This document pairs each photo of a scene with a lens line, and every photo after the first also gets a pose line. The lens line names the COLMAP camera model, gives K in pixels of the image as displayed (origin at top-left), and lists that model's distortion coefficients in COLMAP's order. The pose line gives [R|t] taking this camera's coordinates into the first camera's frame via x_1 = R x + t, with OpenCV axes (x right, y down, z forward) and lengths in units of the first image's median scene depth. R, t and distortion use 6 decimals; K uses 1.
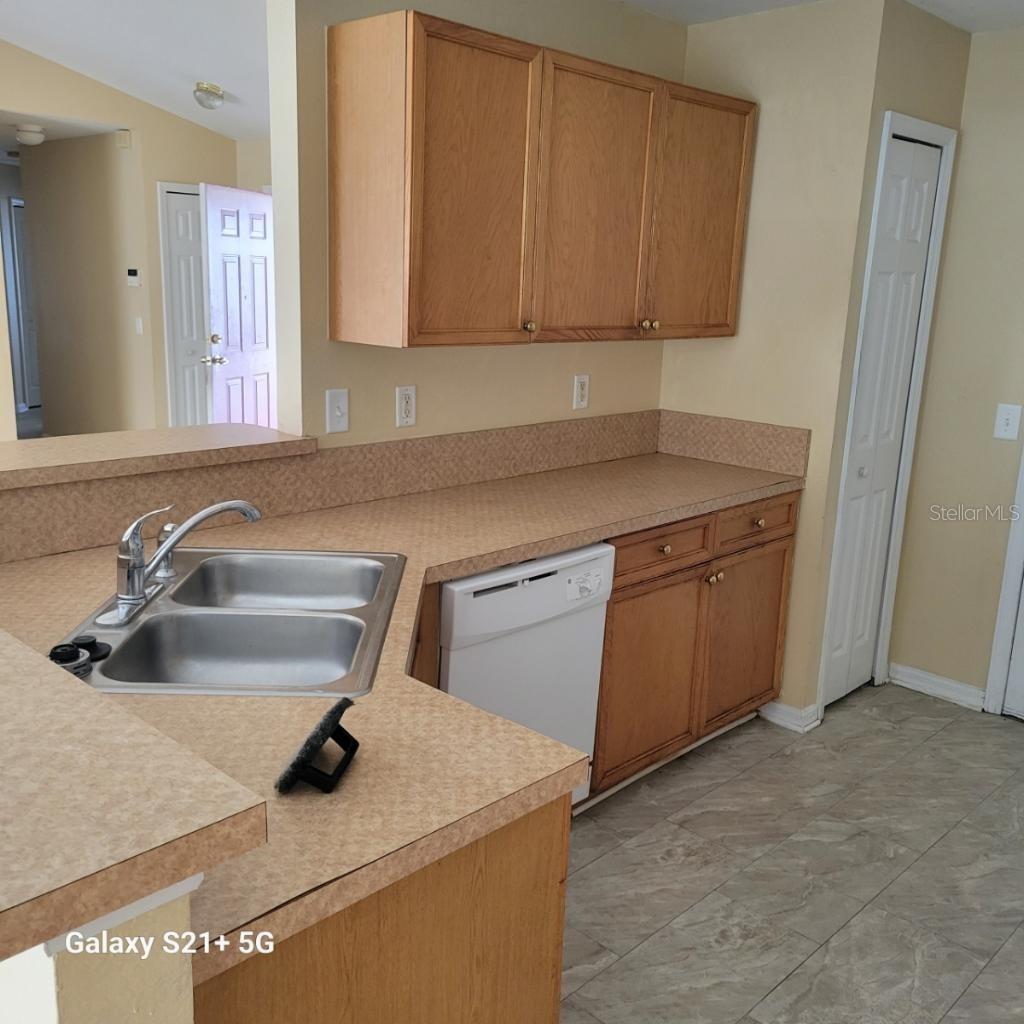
lens RADIAL K [[1033.1, 0, 512.0], [0, 1033.1, 512.0], [0, 0, 1]] dist [0.011110, -0.011856]
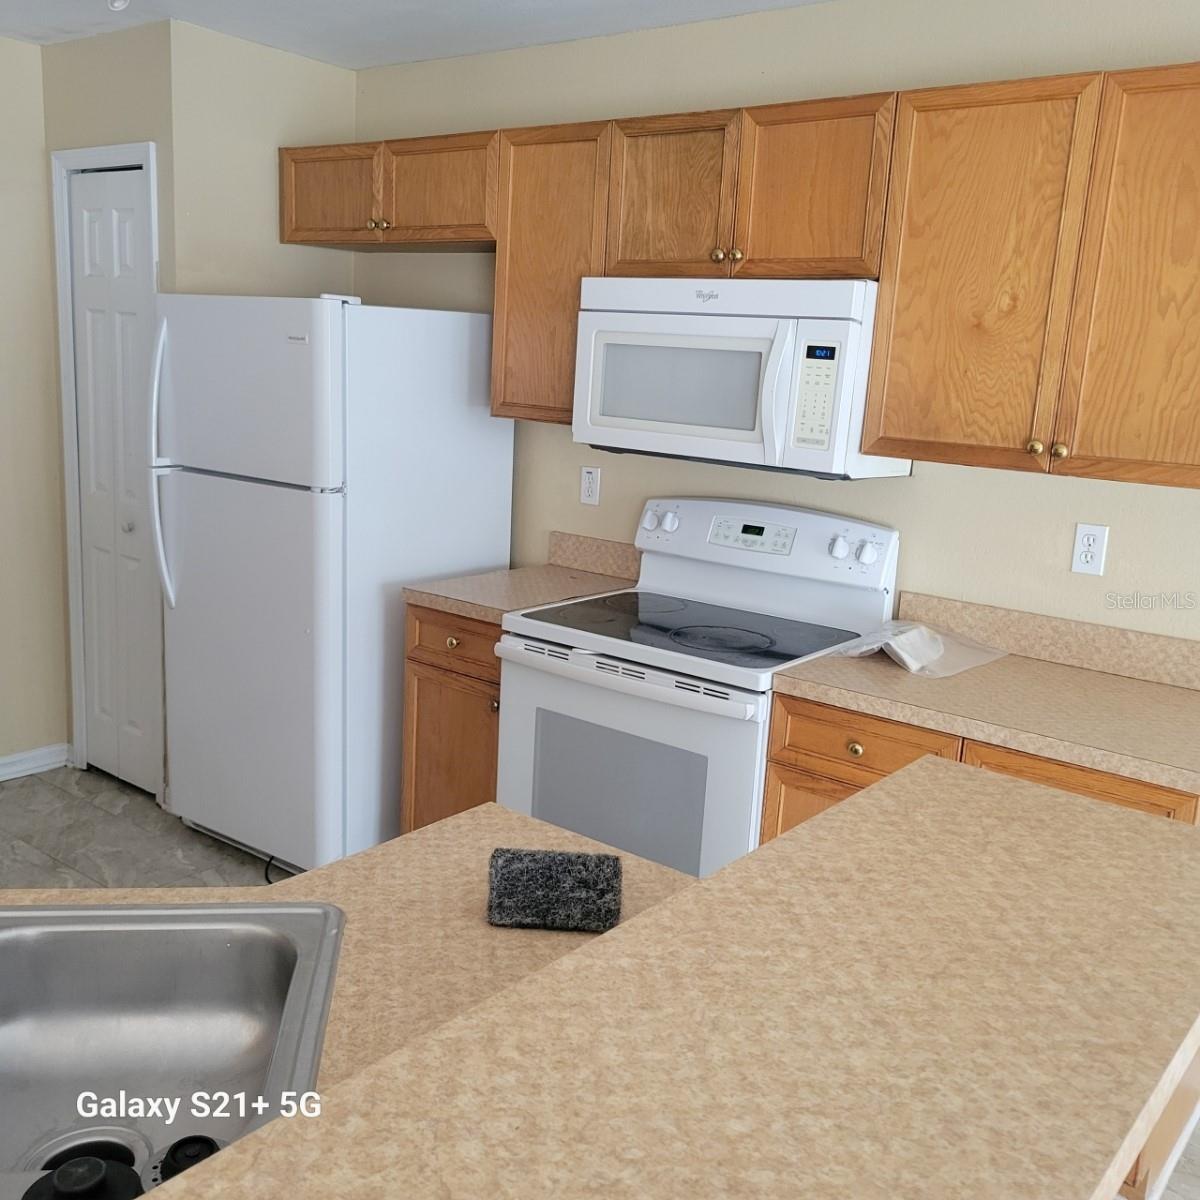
lens RADIAL K [[1210.7, 0, 600.0], [0, 1210.7, 600.0], [0, 0, 1]] dist [0.011110, -0.011856]
pose [[-0.088556, -0.247388, 0.964861, -1.551842], [0.170546, 0.950597, 0.259384, -0.374006], [-0.981362, 0.187523, -0.041990, 1.322166]]
